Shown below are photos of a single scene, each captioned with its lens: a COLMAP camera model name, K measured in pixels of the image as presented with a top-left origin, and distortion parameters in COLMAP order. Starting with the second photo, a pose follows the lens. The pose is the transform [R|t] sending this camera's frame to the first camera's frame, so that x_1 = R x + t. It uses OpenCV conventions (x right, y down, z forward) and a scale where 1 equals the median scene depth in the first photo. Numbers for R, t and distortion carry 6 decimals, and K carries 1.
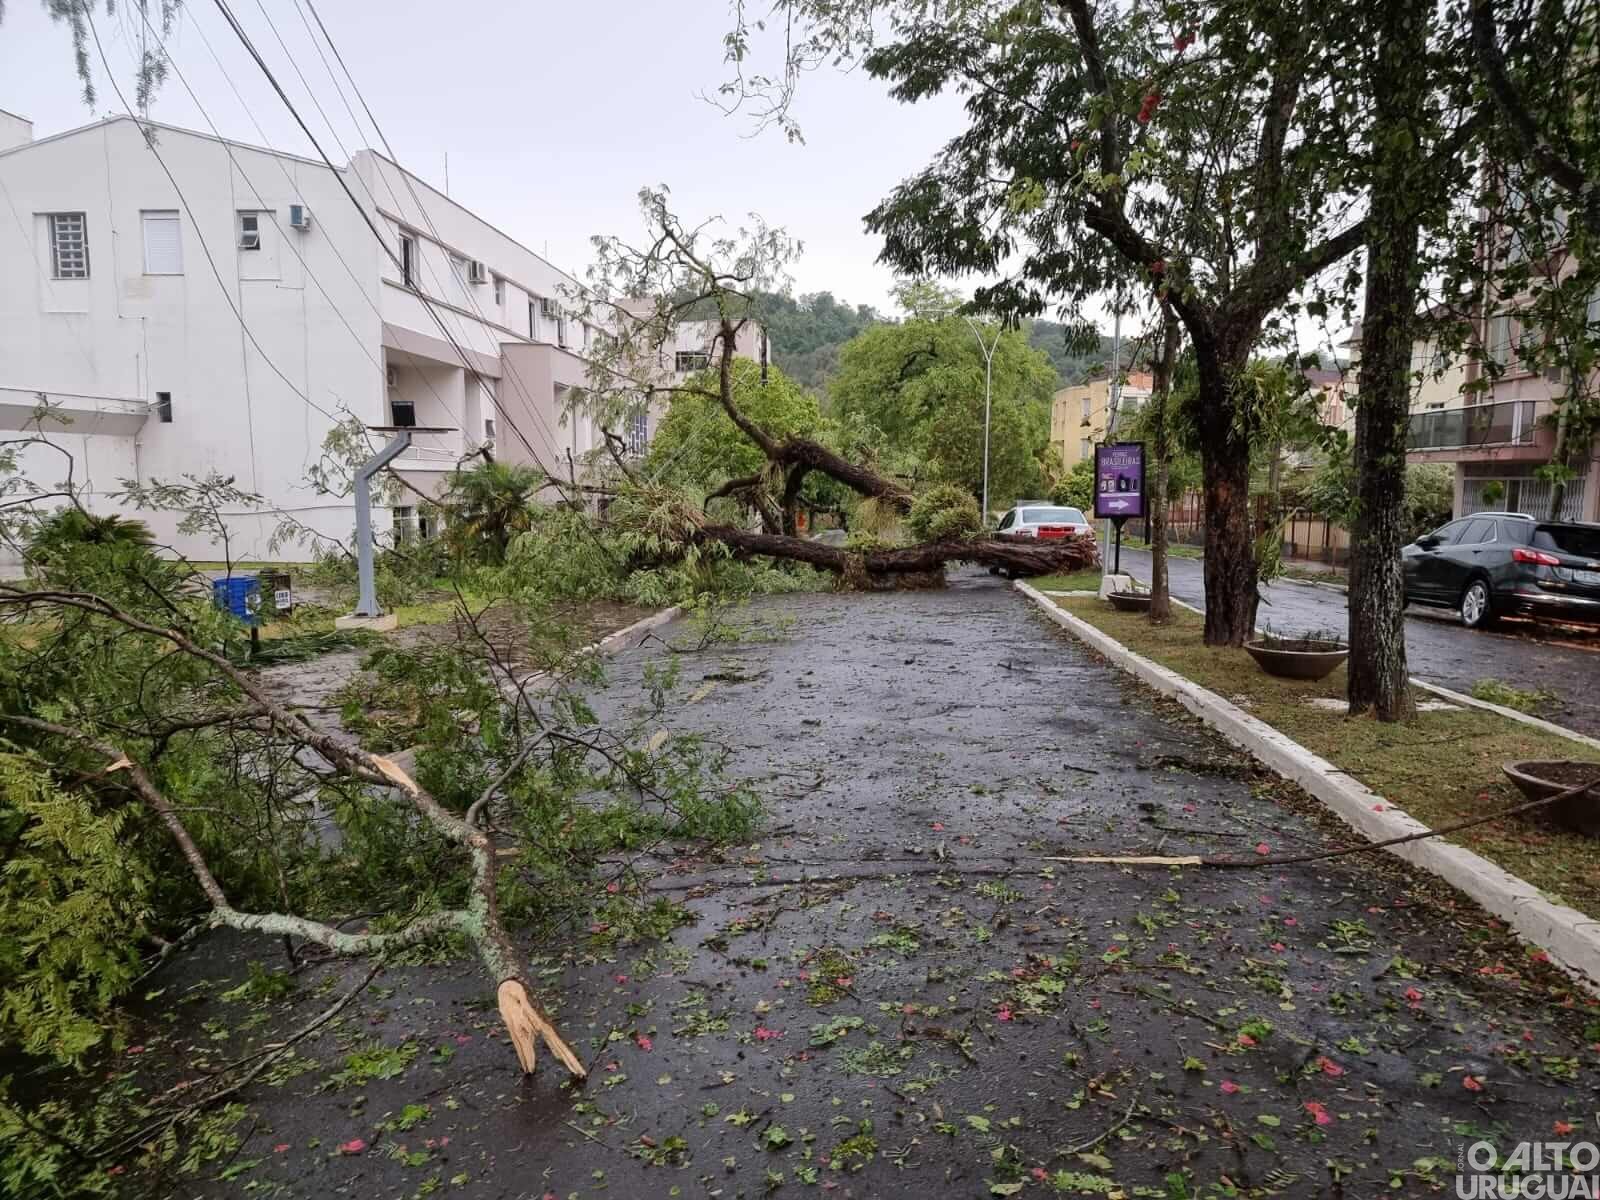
lens RADIAL K [[1120.6, 0, 765.4], [0, 1120.6, 603.3], [0, 0, 1]] dist [0.103899, -0.000786]
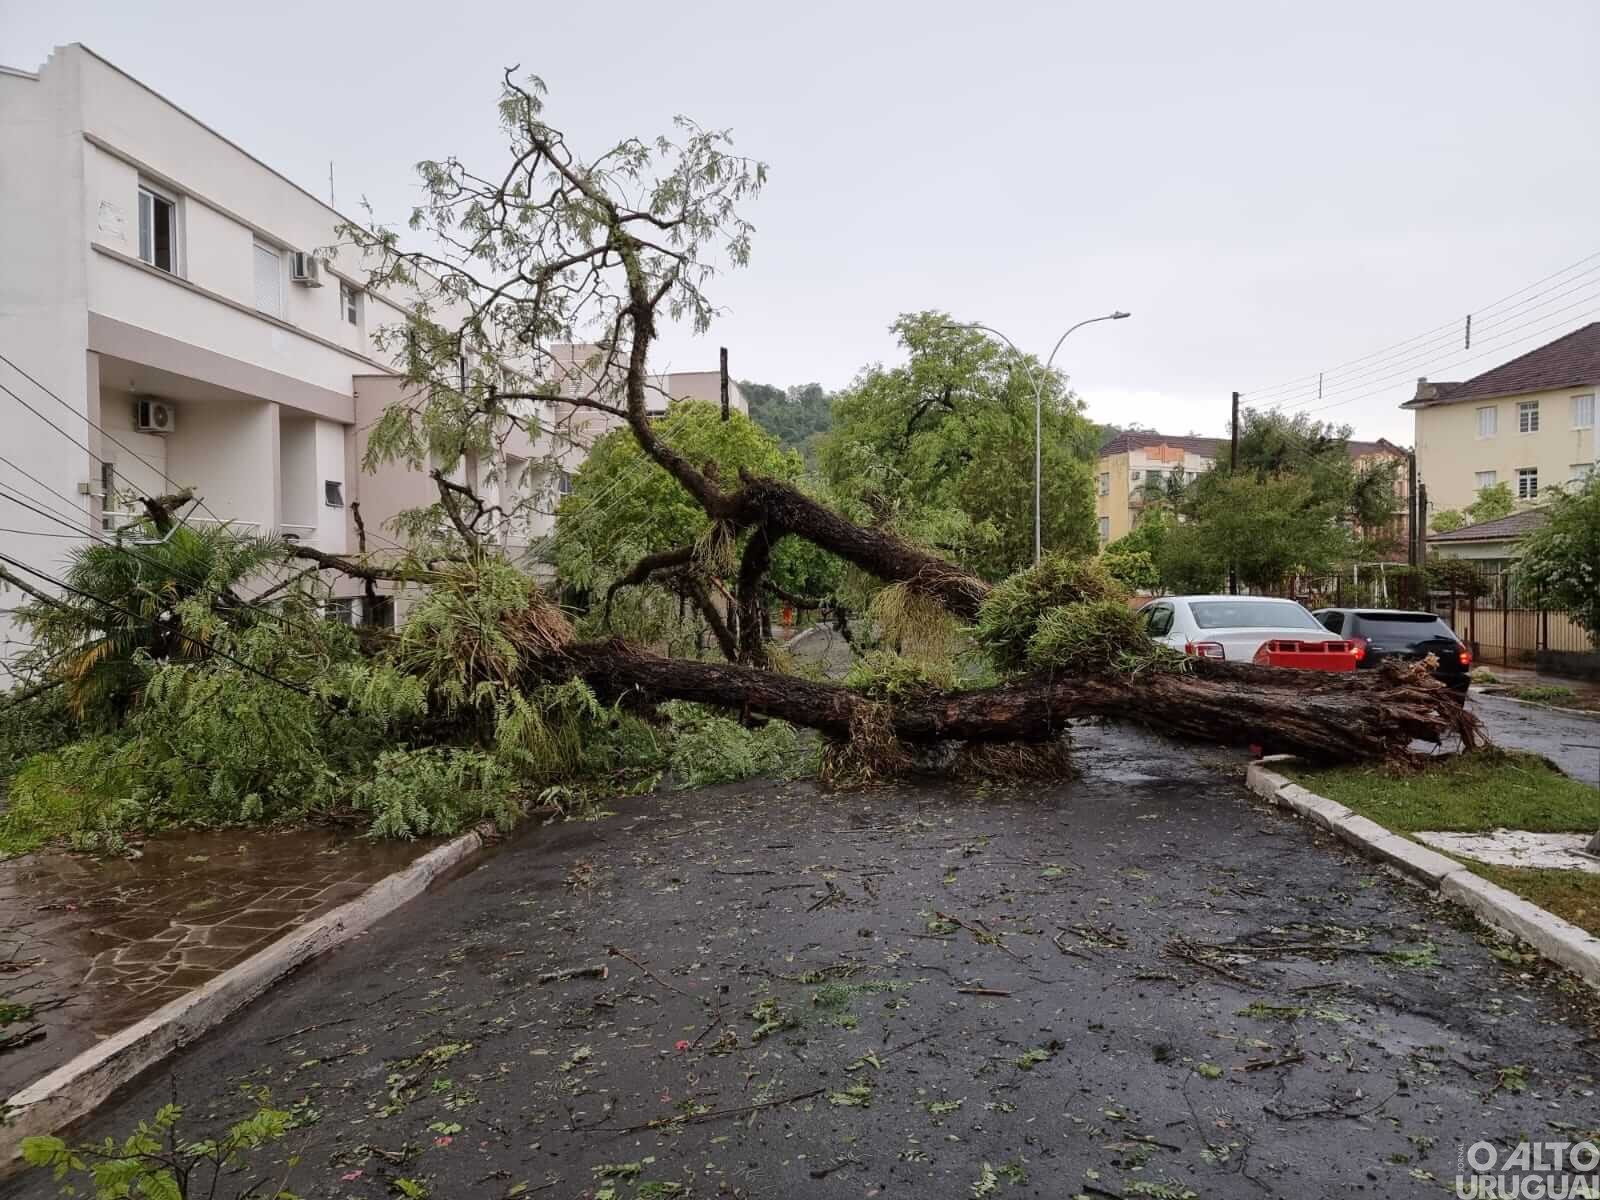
lens RADIAL K [[1120.6, 0, 765.4], [0, 1120.6, 603.3], [0, 0, 1]] dist [0.103899, -0.000786]
pose [[0.999889, -0.013475, 0.006295, 0.025485], [0.013927, 0.996823, -0.078425, -0.038711], [-0.005219, 0.078504, 0.996900, 0.416738]]
